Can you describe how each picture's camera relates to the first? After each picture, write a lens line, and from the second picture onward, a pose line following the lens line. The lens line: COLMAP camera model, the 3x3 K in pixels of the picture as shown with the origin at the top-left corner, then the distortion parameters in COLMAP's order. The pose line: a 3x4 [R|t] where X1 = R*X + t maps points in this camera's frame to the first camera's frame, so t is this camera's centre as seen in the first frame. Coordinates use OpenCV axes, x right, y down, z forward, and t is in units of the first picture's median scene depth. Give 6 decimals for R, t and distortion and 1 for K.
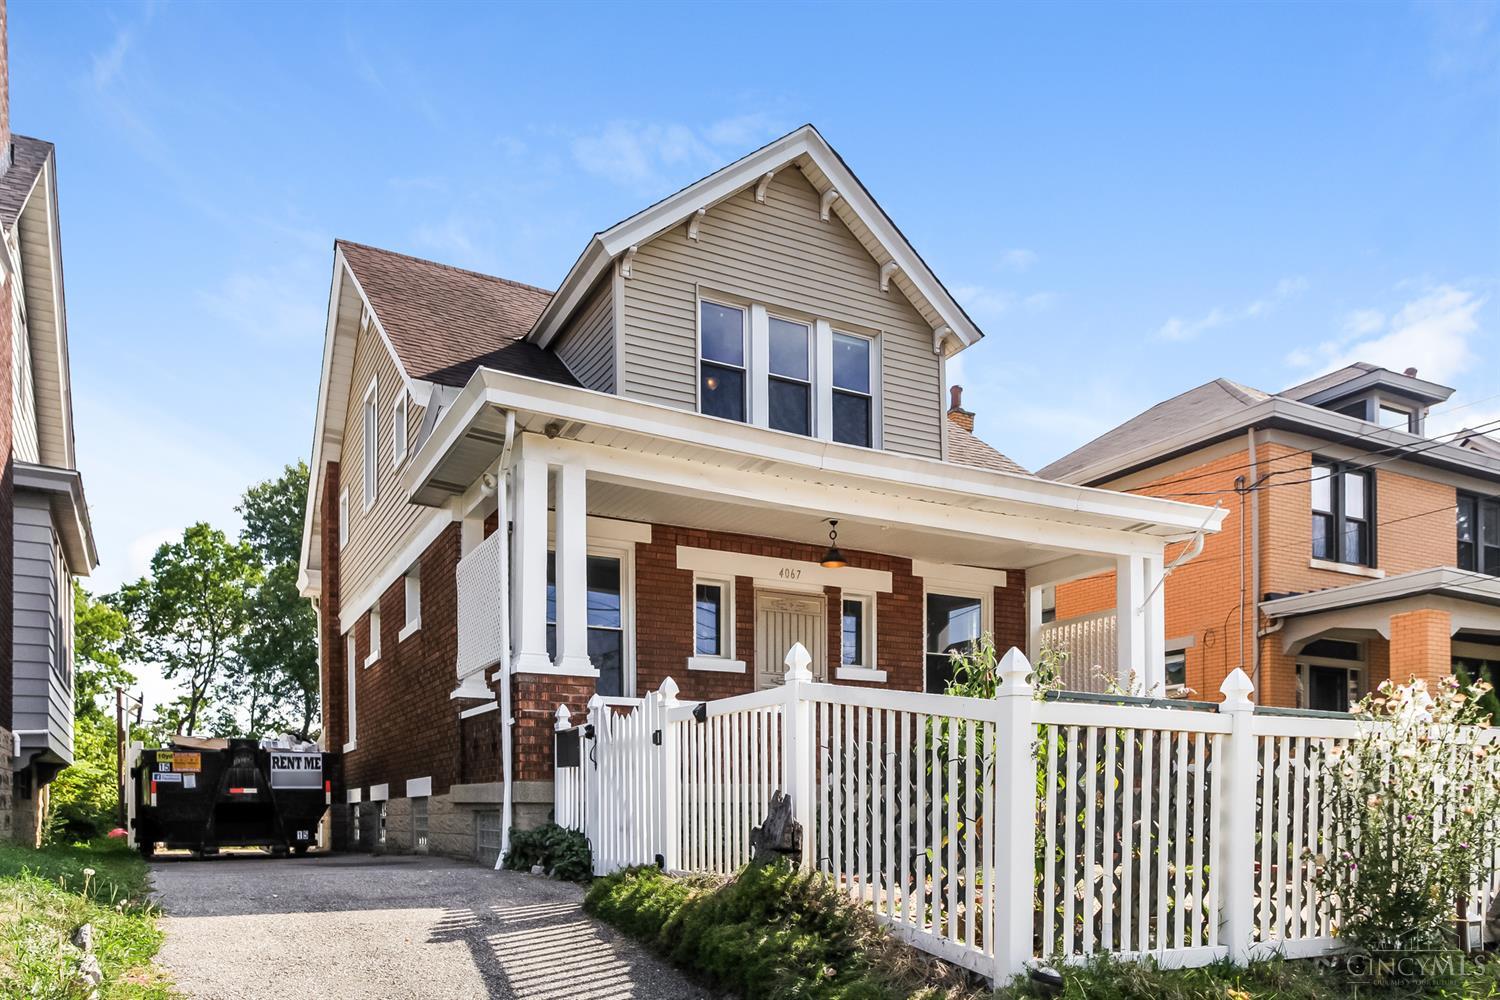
lens RADIAL K [[1053.4, 0, 750.9], [0, 1053.4, 489.4], [0, 0, 1]] dist [0.007899, 0.002382]
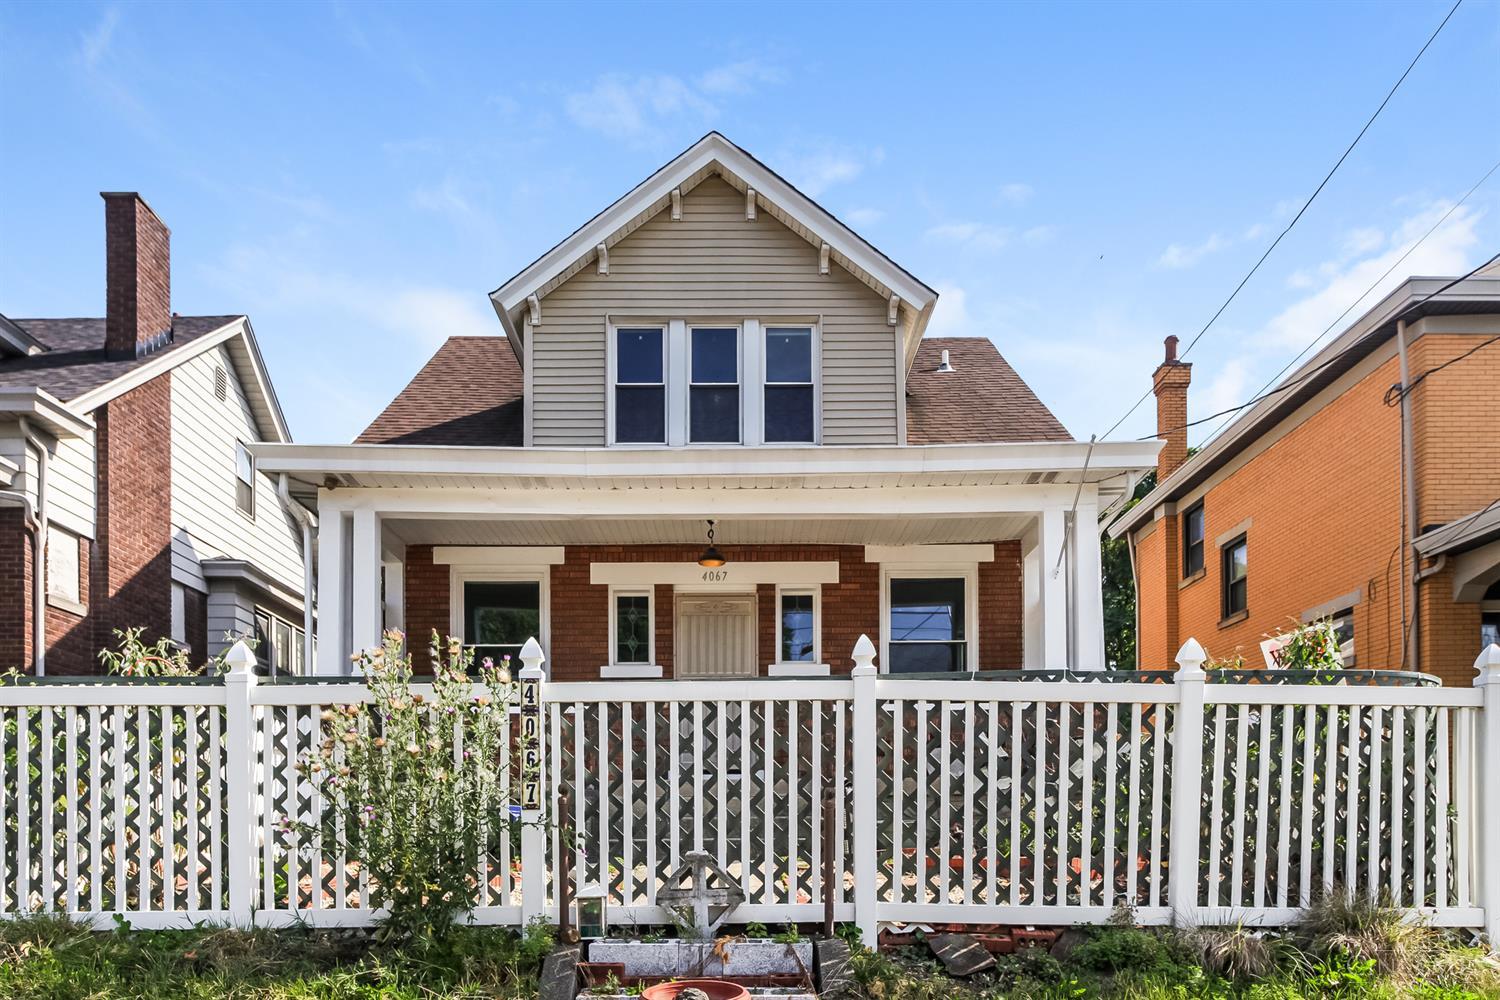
lens RADIAL K [[1063.0, 0, 750.0], [0, 1063.0, 510.5], [0, 0, 1]] dist [-0.005274, 0.000703]
pose [[0.889884, -0.144365, -0.432742, 0.494022], [0.142400, 0.989112, -0.037143, 0.057575], [0.433392, -0.028570, 0.900752, 0.092552]]
